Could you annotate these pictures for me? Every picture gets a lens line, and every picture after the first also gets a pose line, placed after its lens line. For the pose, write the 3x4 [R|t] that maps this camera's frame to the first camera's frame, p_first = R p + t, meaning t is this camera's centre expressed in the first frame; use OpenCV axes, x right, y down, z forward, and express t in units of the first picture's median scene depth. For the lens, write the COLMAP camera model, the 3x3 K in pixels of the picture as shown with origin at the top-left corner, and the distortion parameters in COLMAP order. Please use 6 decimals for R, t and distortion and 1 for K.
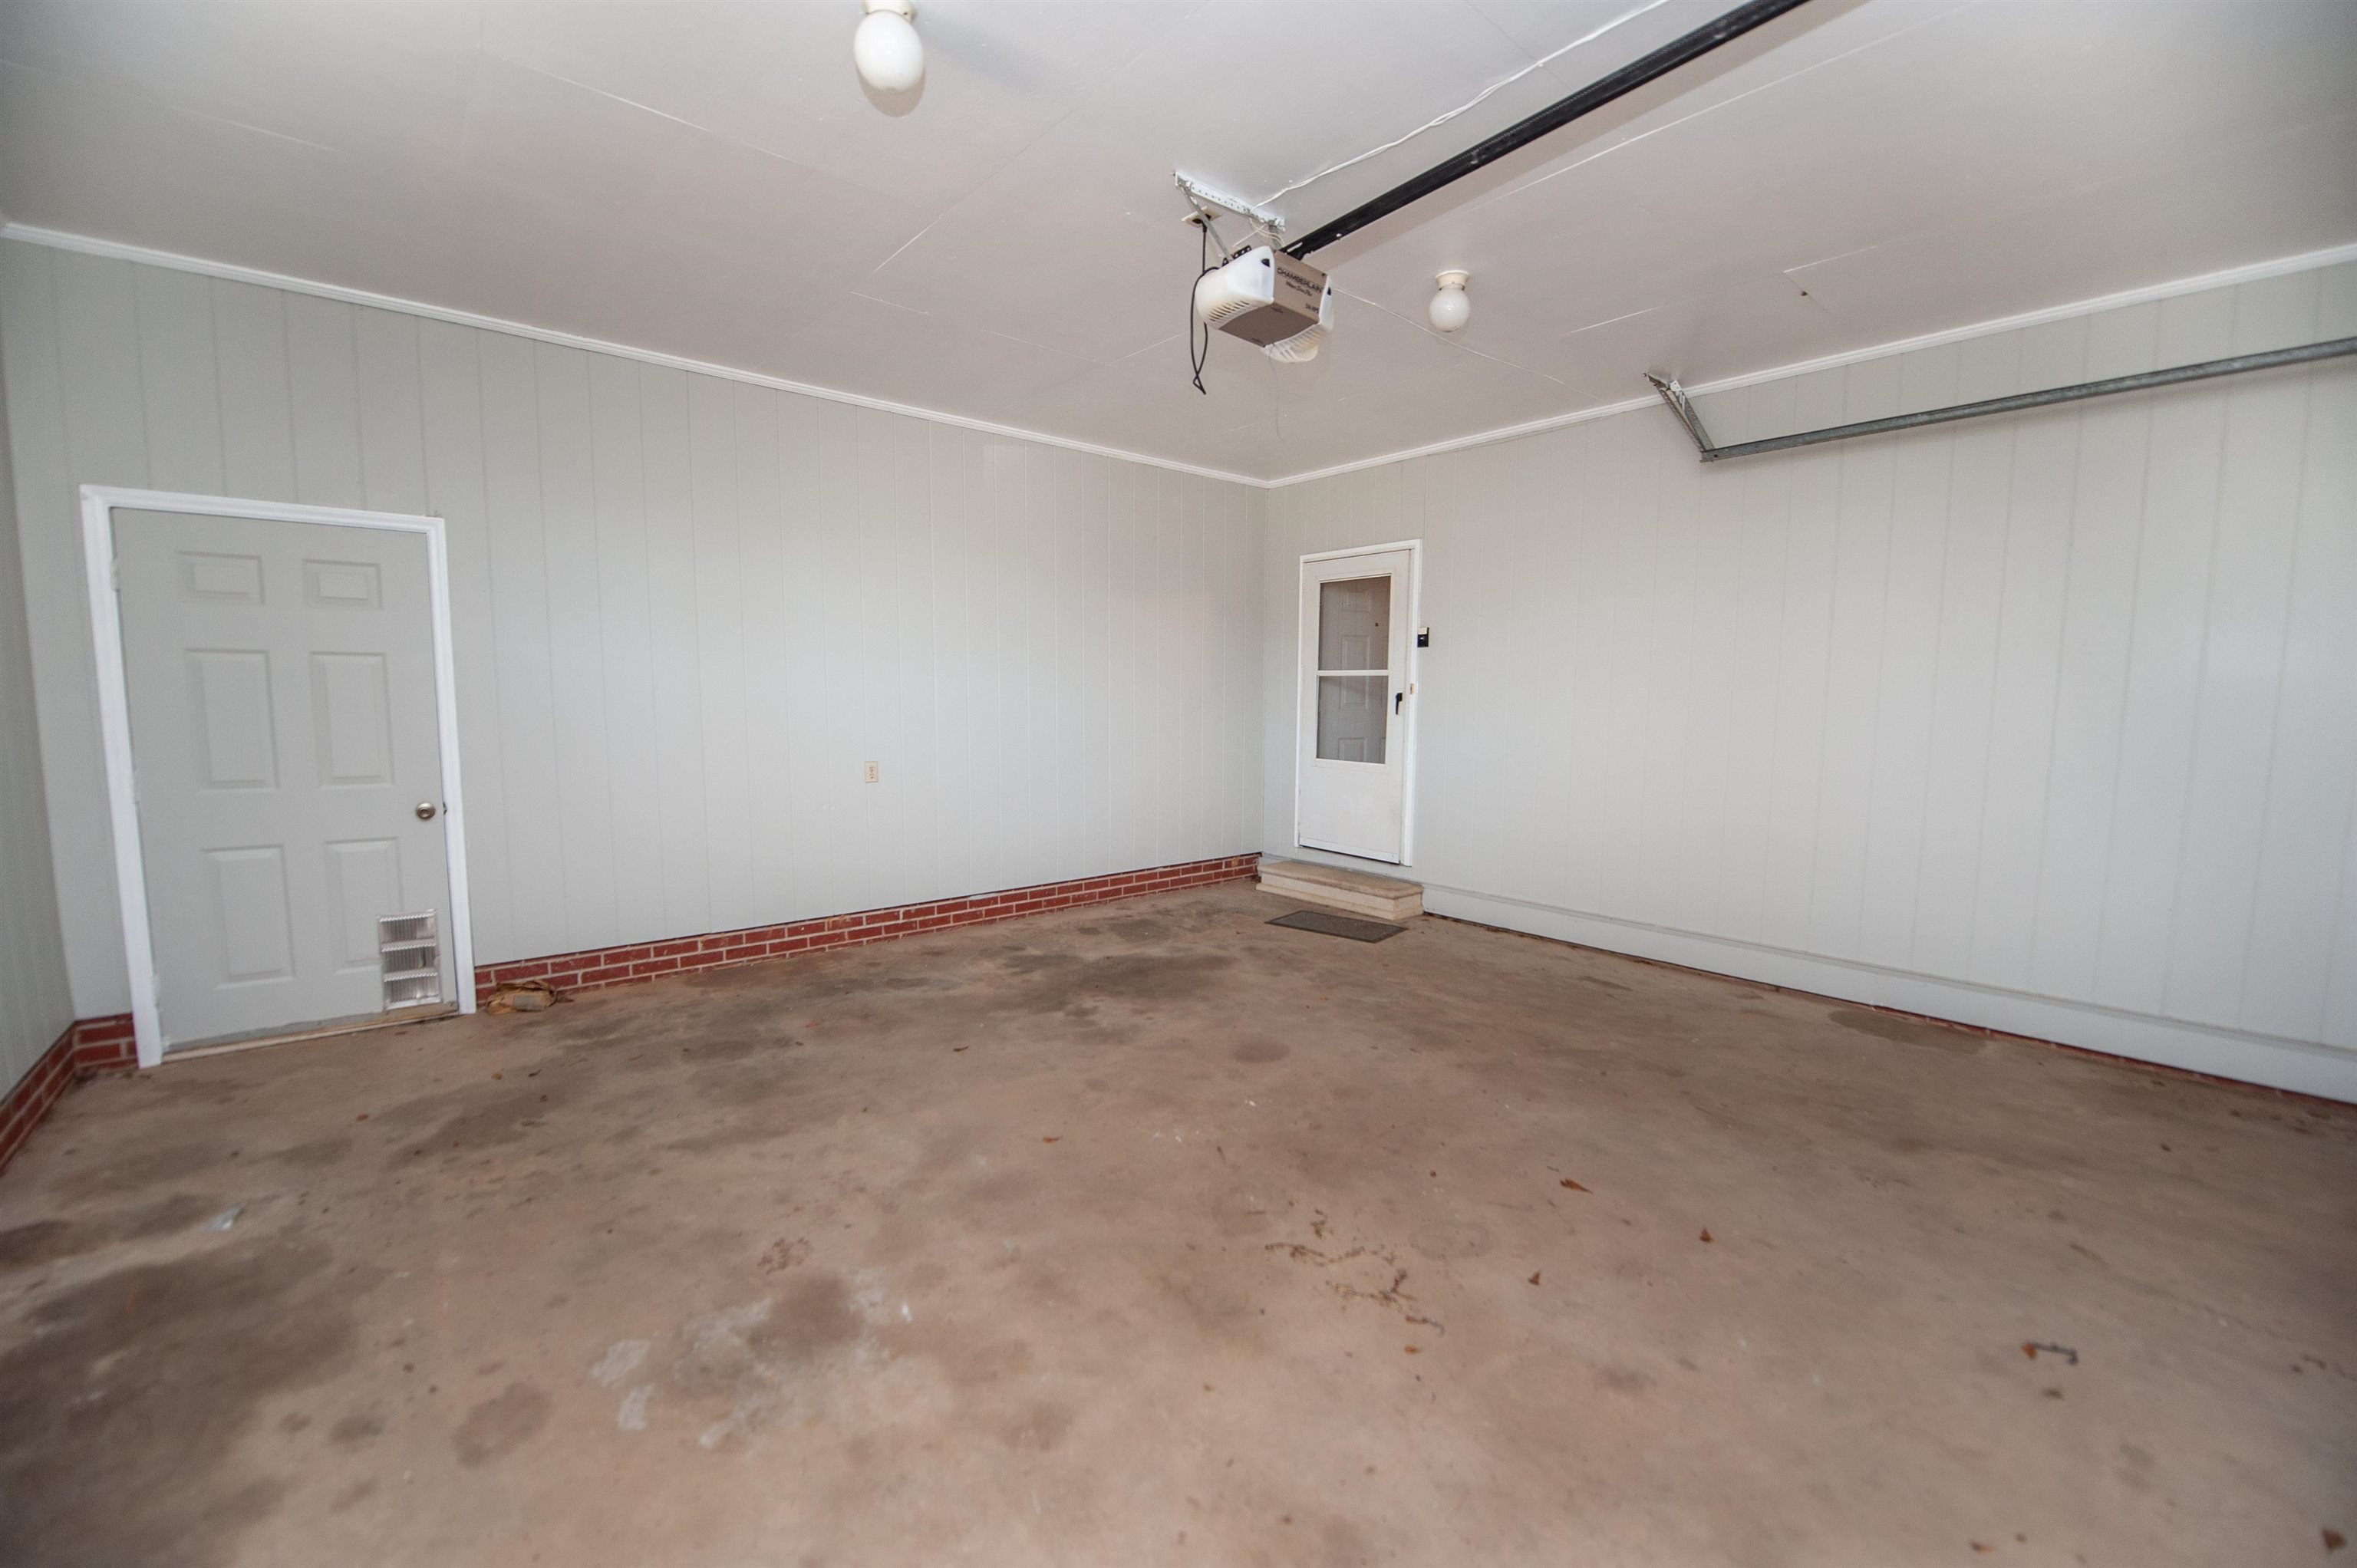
lens RADIAL K [[954.2, 0, 1185.5], [0, 954.2, 789.1], [0, 0, 1]] dist [-0.019207, -0.000491]
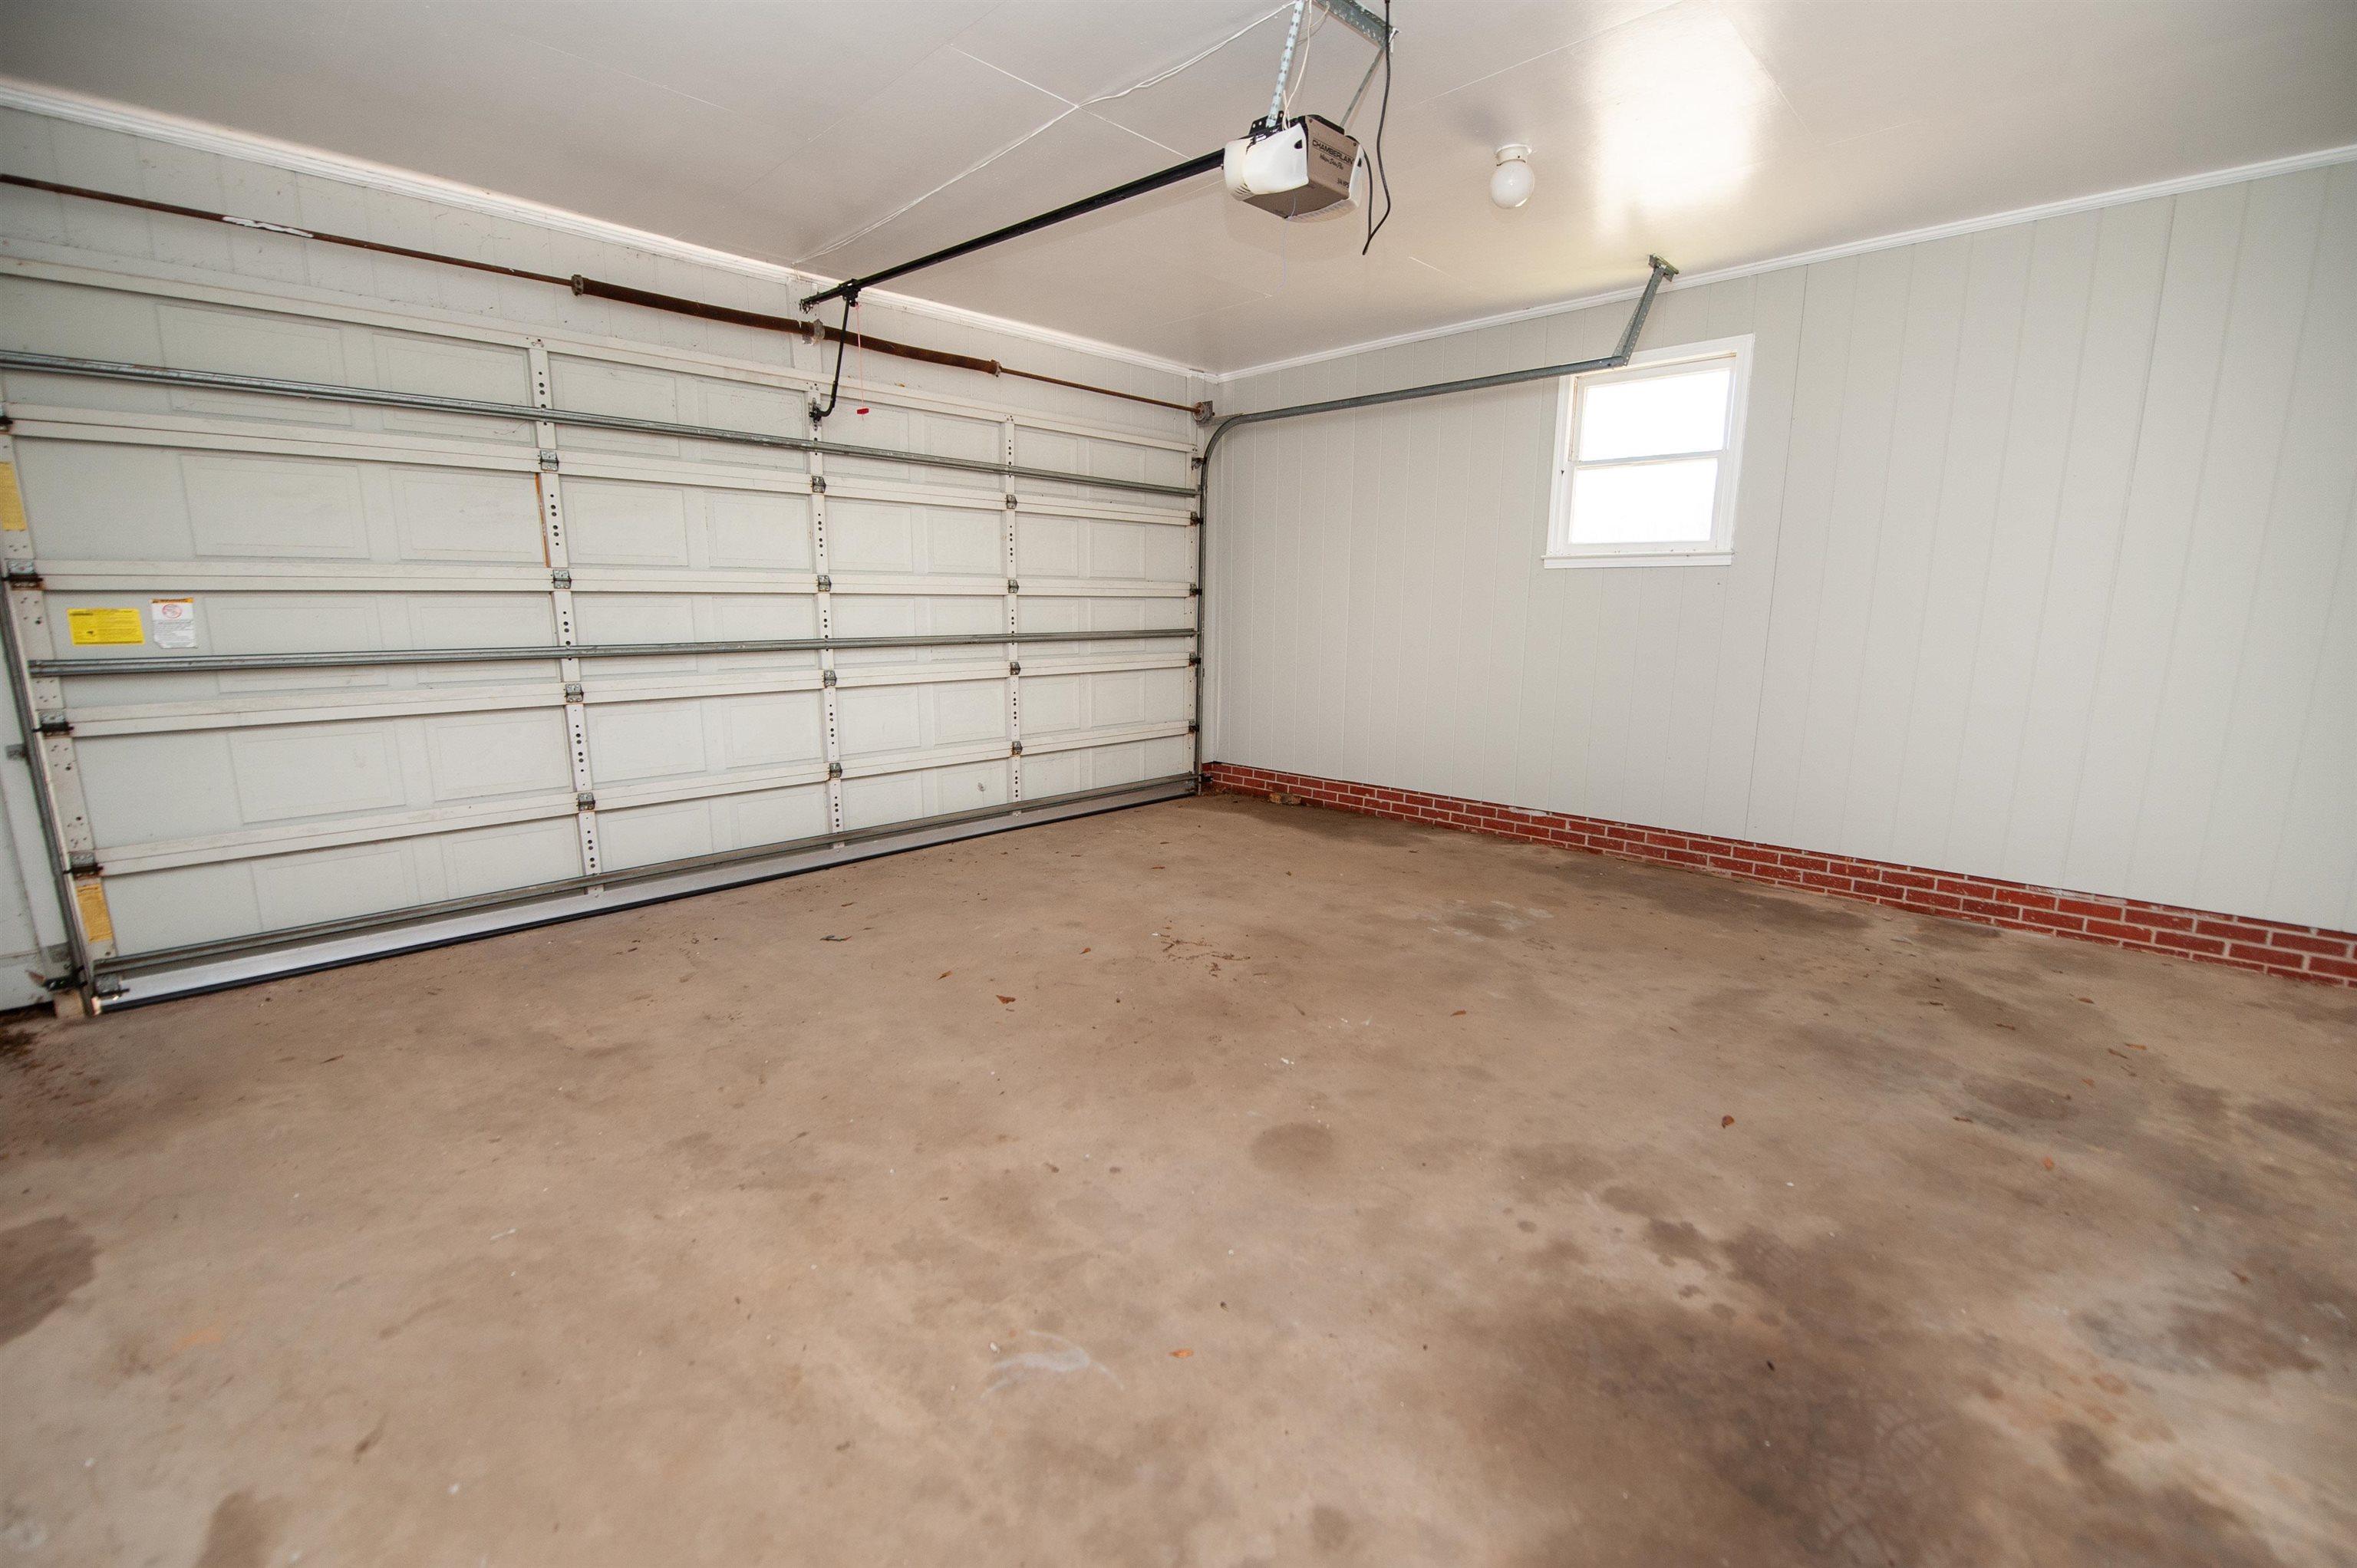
lens RADIAL K [[954.2, 0, 1185.5], [0, 954.2, 789.1], [0, 0, 1]] dist [-0.019207, -0.000491]
pose [[-0.995929, 0.005649, -0.089969, 0.244047], [-0.020423, 0.957943, 0.286231, -0.164944], [0.087802, 0.286903, -0.953928, 1.788824]]
